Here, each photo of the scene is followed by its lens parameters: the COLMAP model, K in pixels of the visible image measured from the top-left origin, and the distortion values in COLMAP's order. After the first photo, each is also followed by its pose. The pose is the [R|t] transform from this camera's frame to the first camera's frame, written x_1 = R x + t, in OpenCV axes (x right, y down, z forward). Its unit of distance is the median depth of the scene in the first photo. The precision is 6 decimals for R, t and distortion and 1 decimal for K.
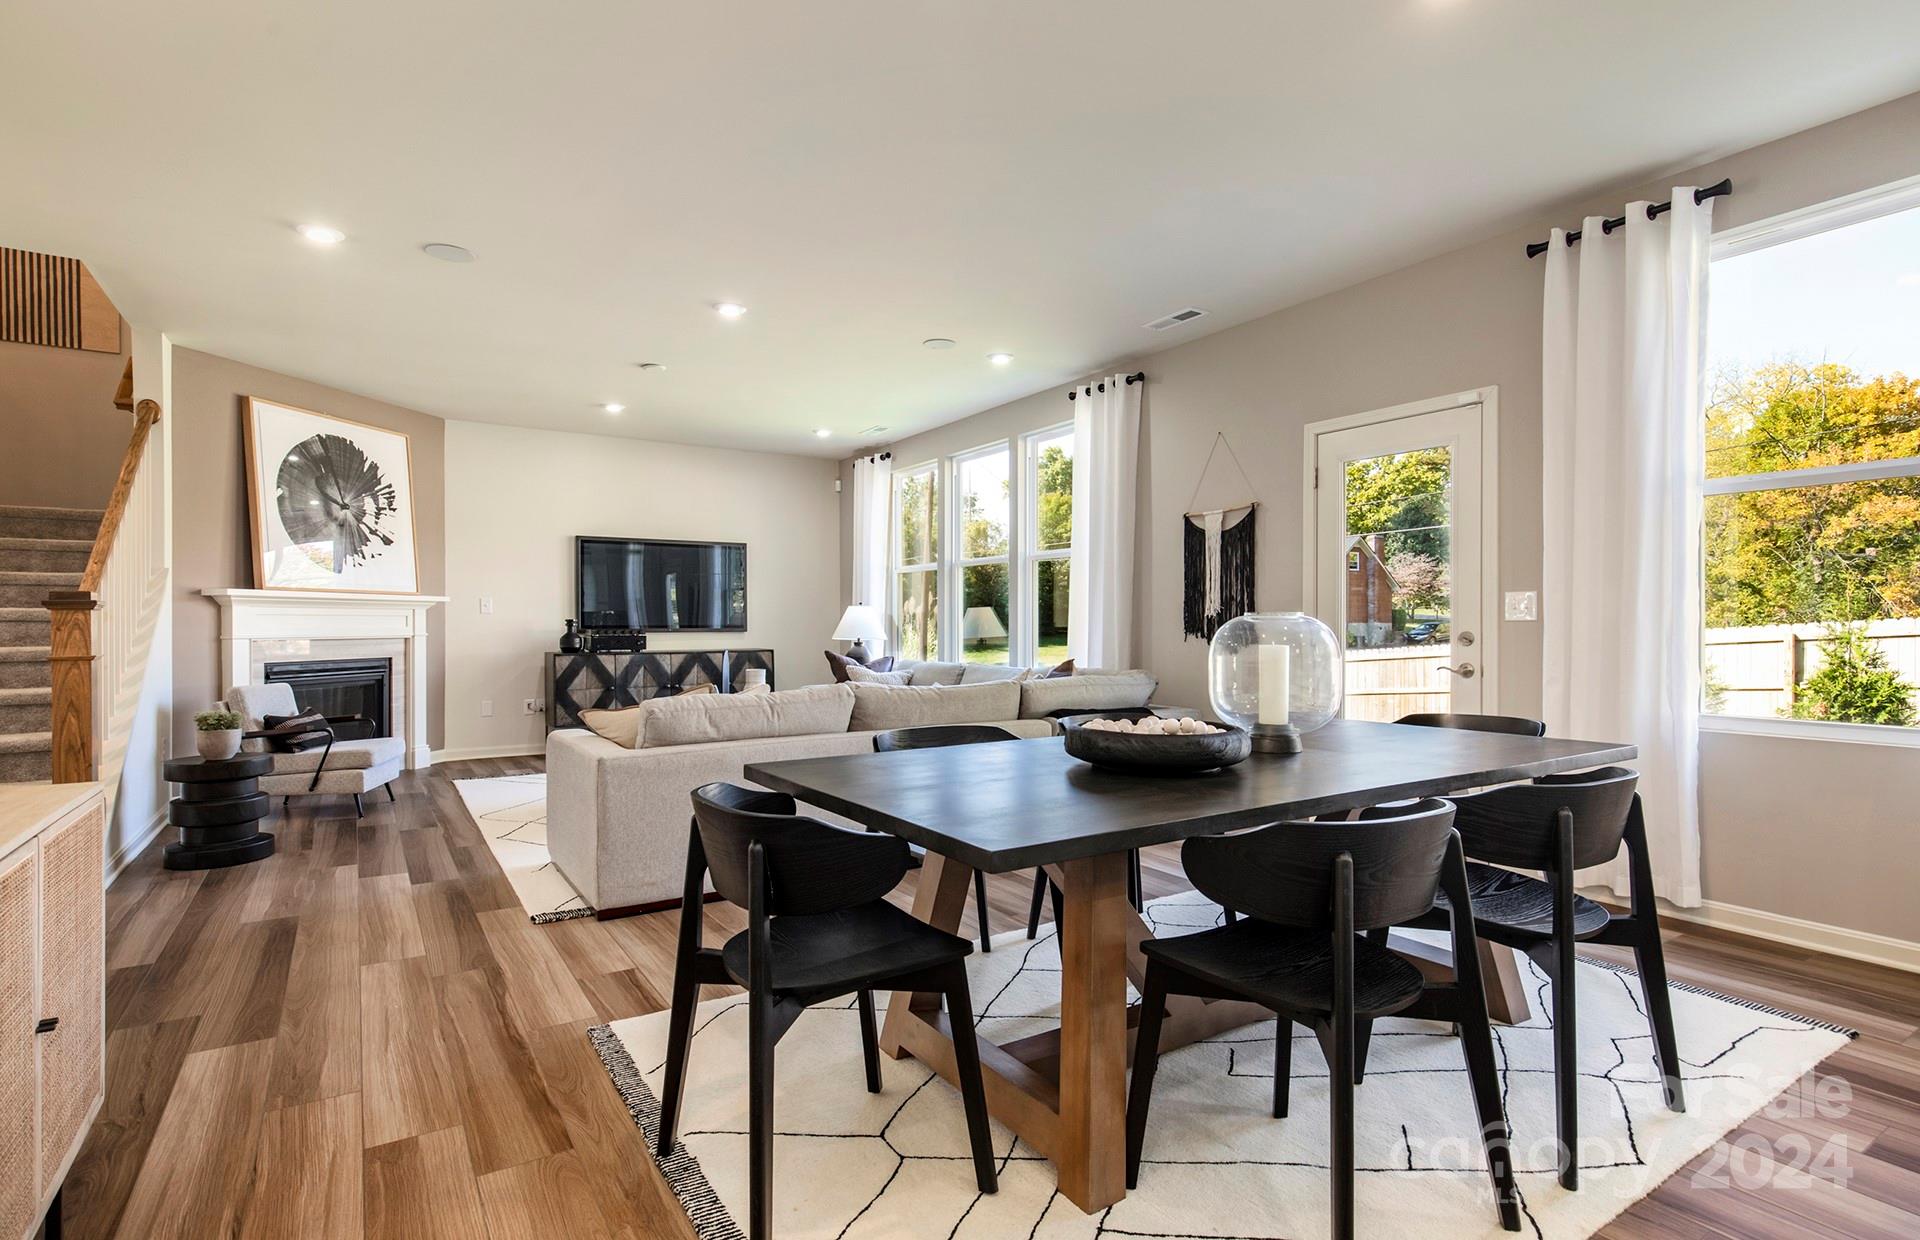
lens RADIAL K [[932.4, 0, 960.0], [0, 932.4, 620.0], [0, 0, 1]] dist [0.003627, 0.000416]
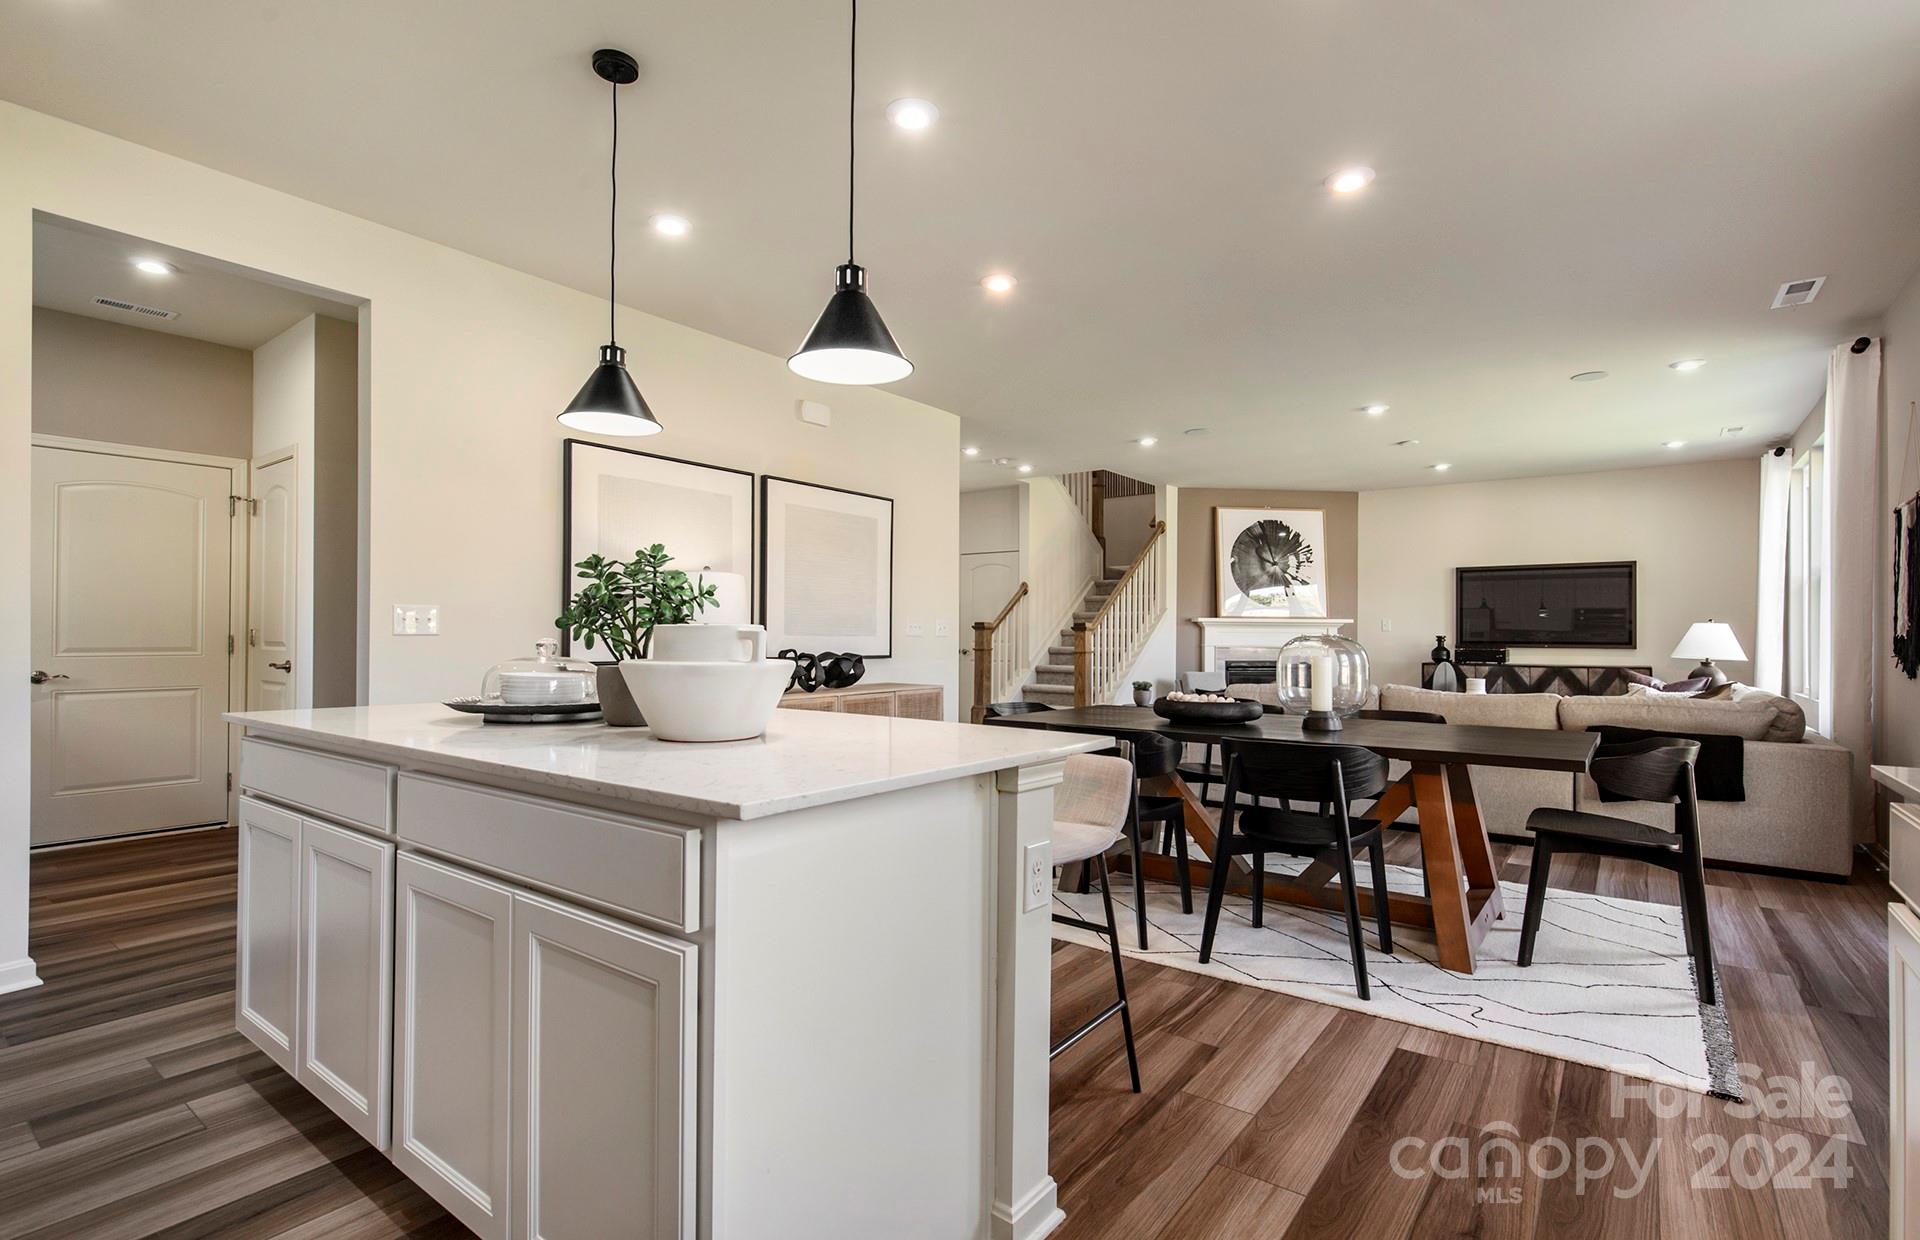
lens RADIAL K [[878.4, 0, 970.0], [0, 878.4, 632.0], [0, 0, 1]] dist [0.004447, 0.000323]
pose [[0.348771, 0.001140, -0.937207, 0.542688], [-0.003565, 0.999994, -0.000110, -0.004232], [0.937201, 0.003379, 0.348773, -0.000215]]
